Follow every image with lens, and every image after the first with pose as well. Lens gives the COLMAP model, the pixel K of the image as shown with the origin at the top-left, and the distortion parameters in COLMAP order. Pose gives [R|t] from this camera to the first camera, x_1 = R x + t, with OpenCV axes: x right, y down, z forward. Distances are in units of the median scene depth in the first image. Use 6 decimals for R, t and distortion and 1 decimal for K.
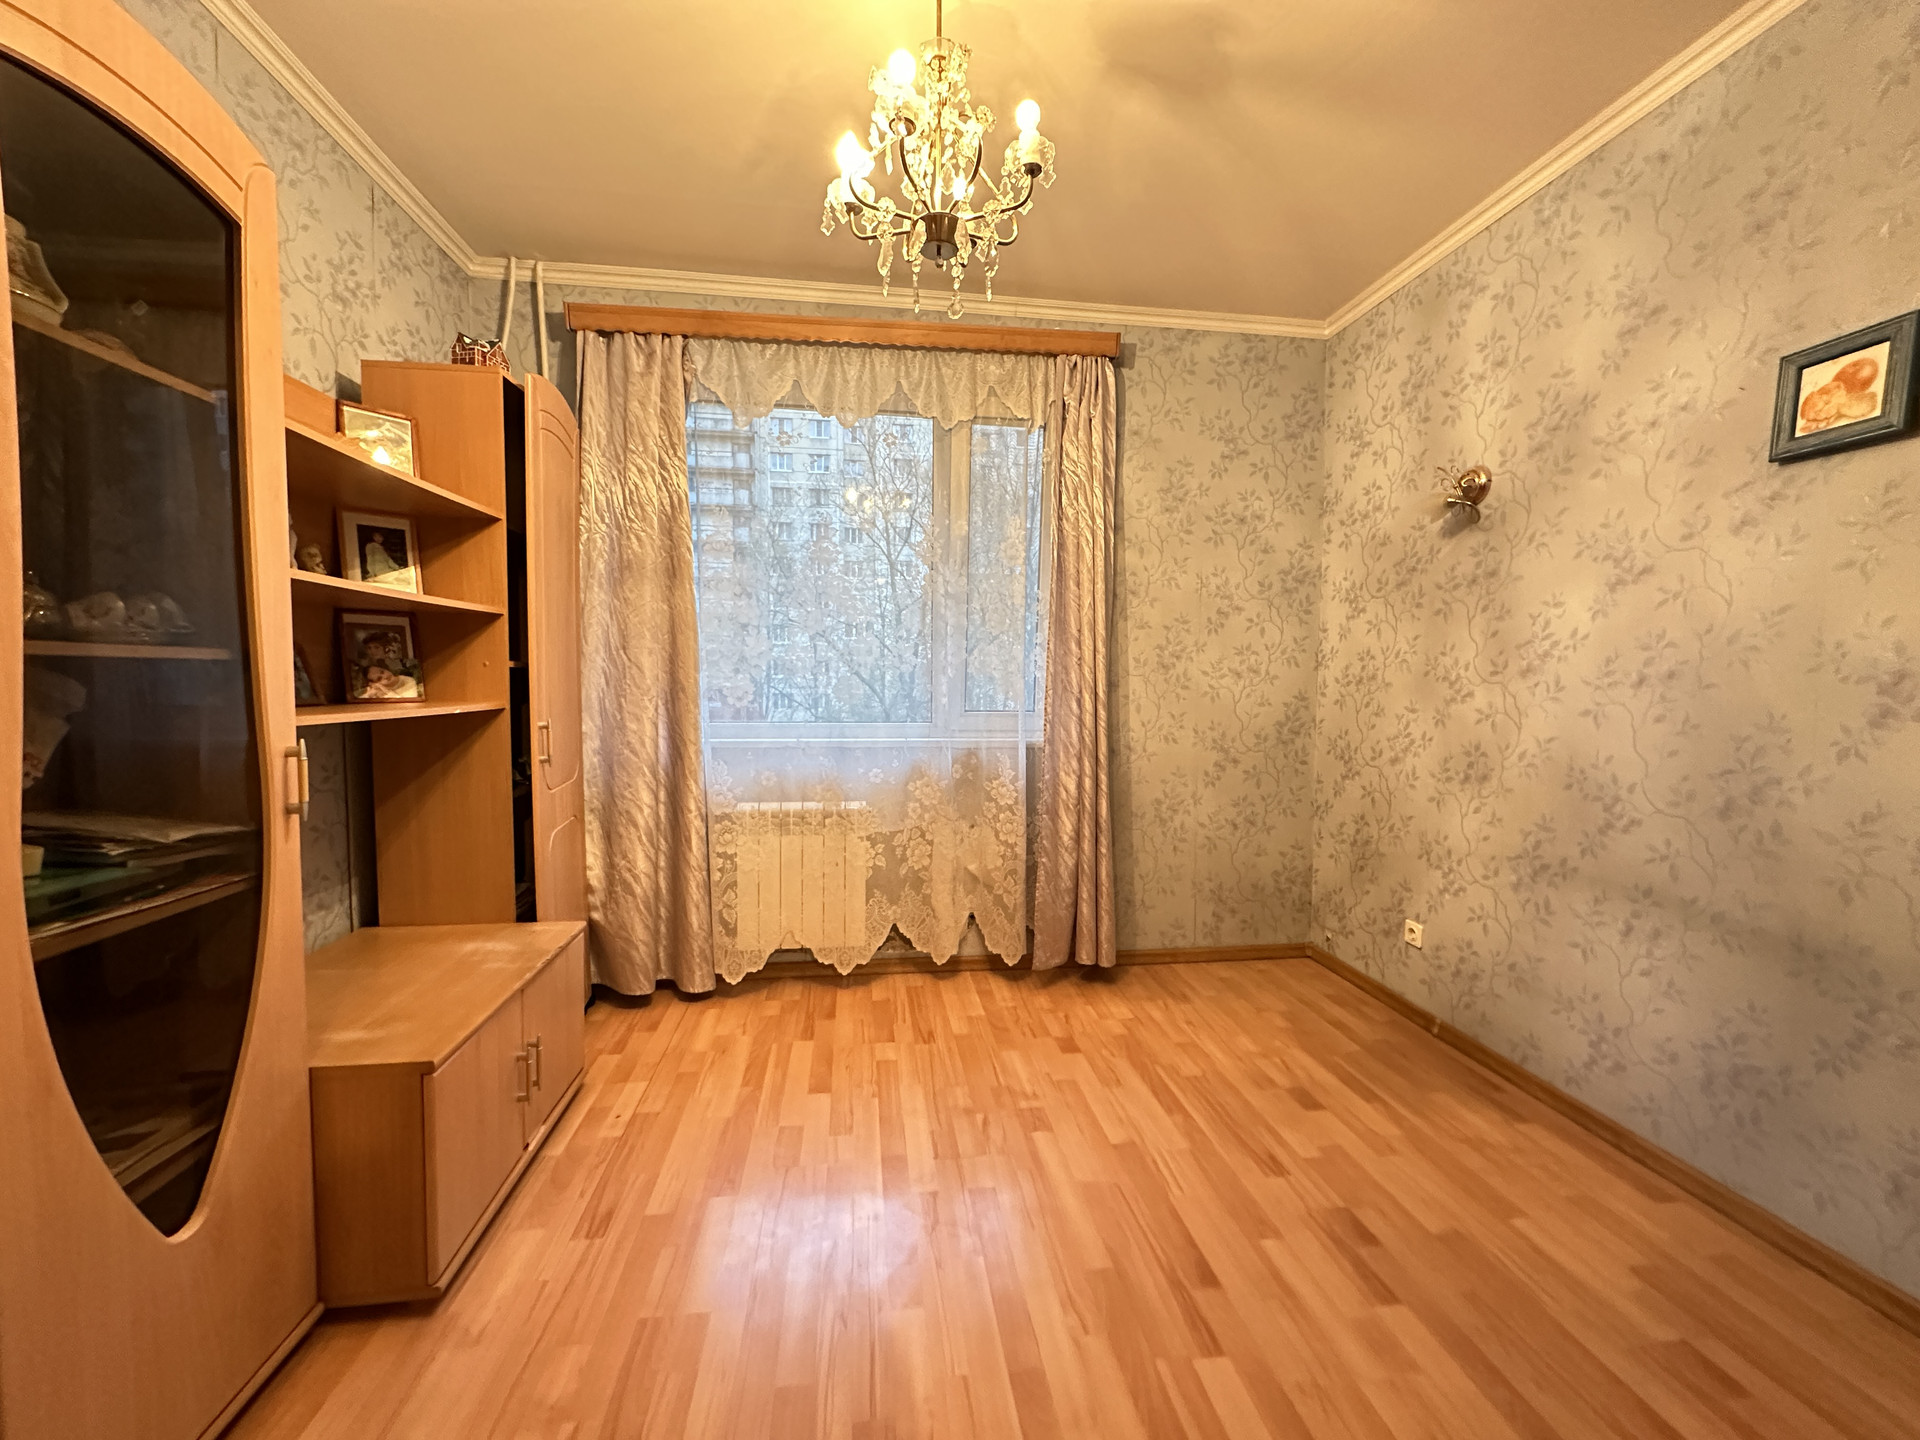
lens RADIAL K [[761.2, 0, 960.0], [0, 761.2, 720.0], [0, 0, 1]] dist [-0.000581, -0.000214]
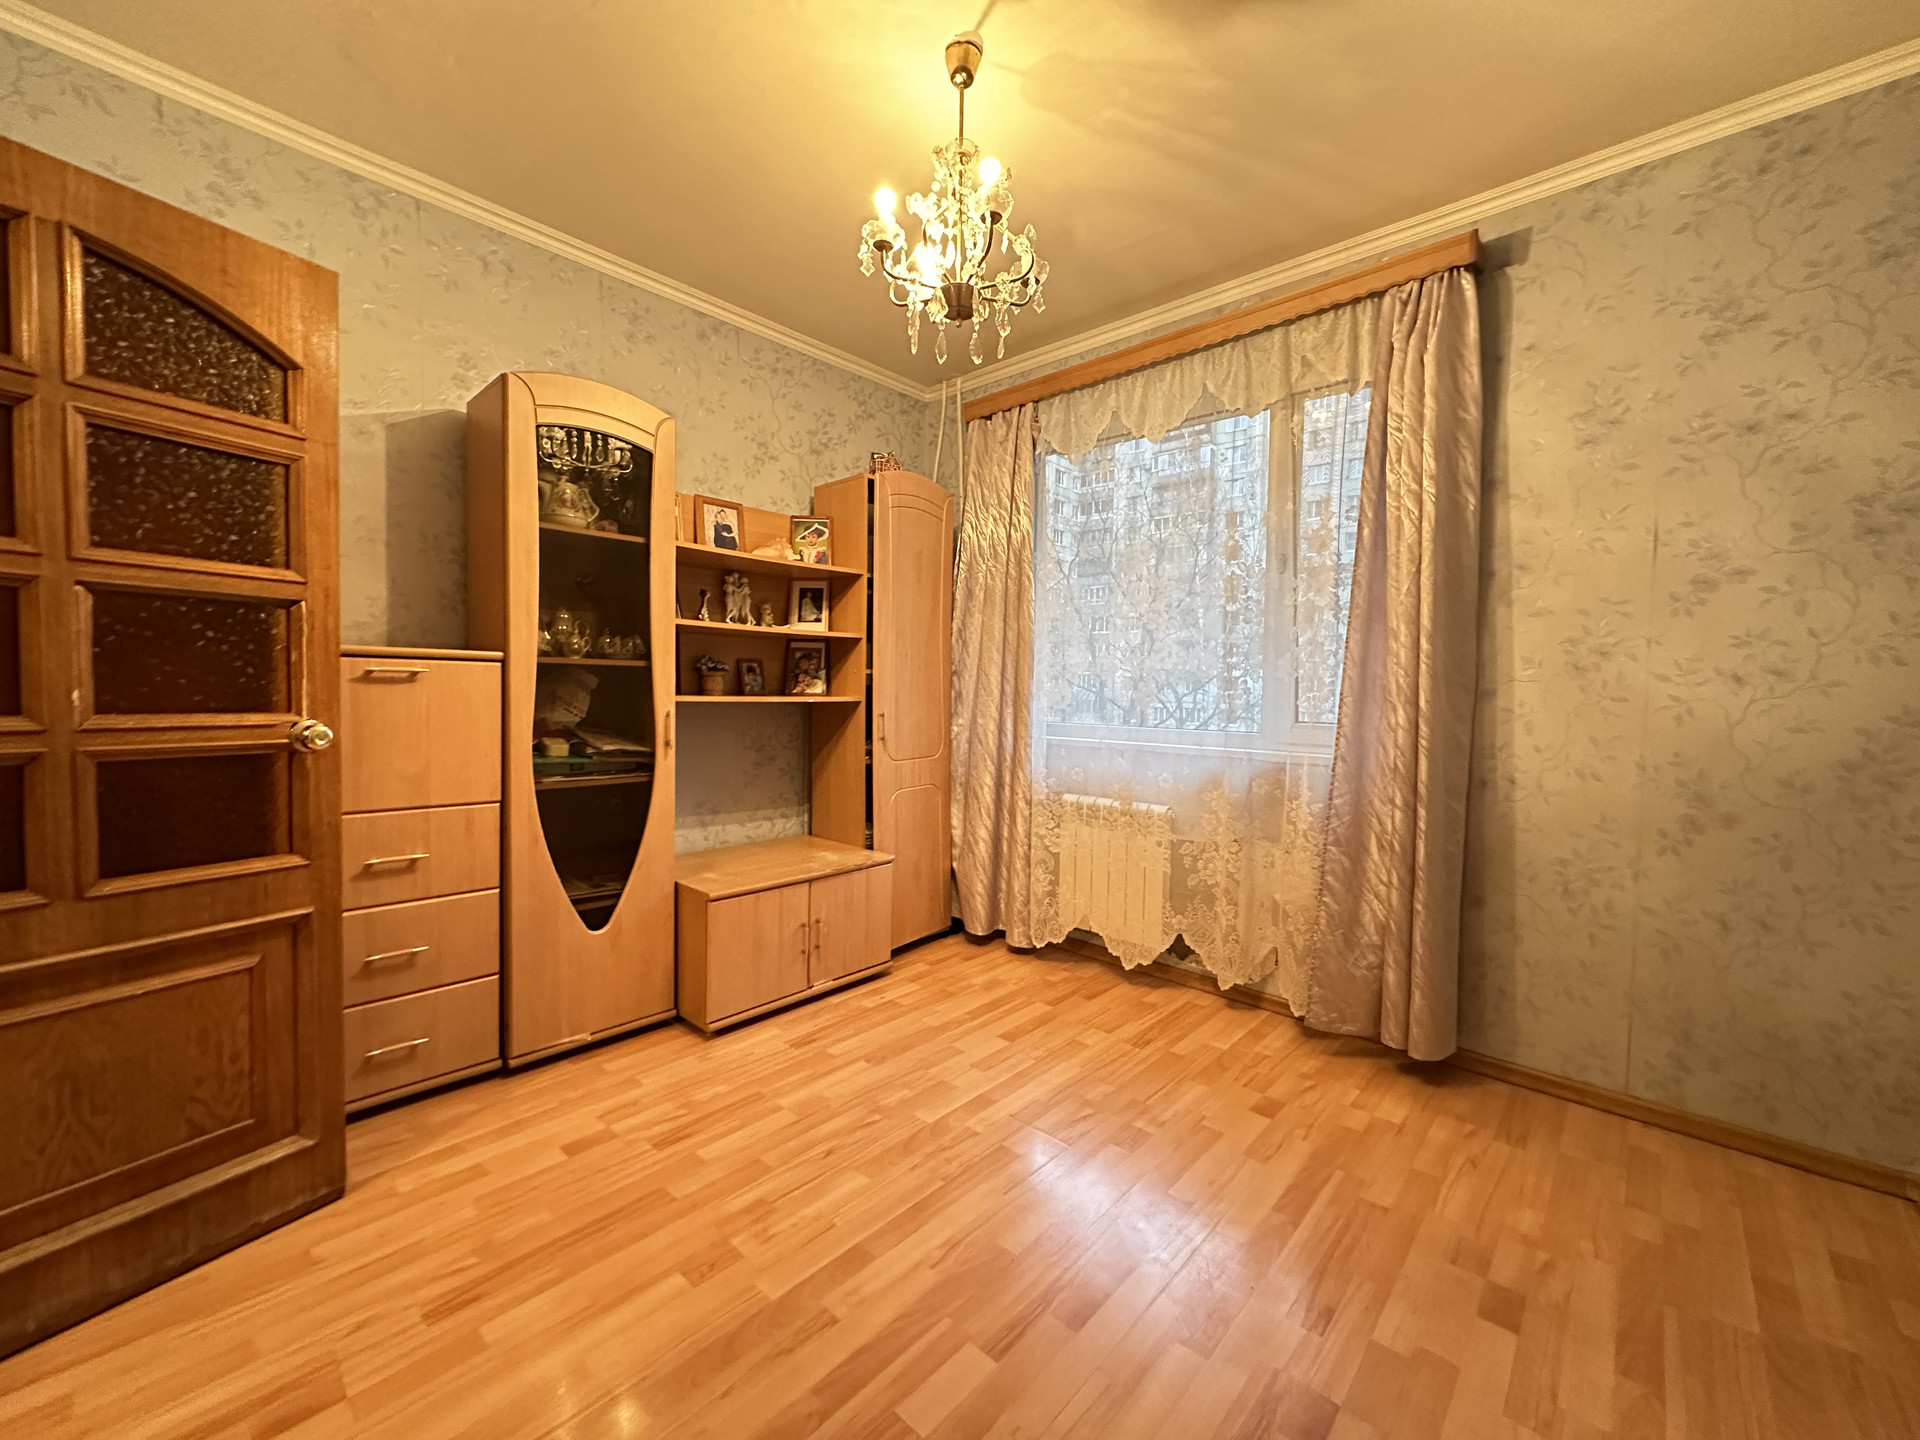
lens RADIAL K [[764.3, 0, 960.0], [0, 764.3, 720.0], [0, 0, 1]] dist [-0.000300, 0.000143]
pose [[0.644294, 0.035339, -0.763961, 0.493583], [-0.054135, 0.998533, 0.000534, 0.007275], [0.762859, 0.041013, 0.645263, 0.139970]]
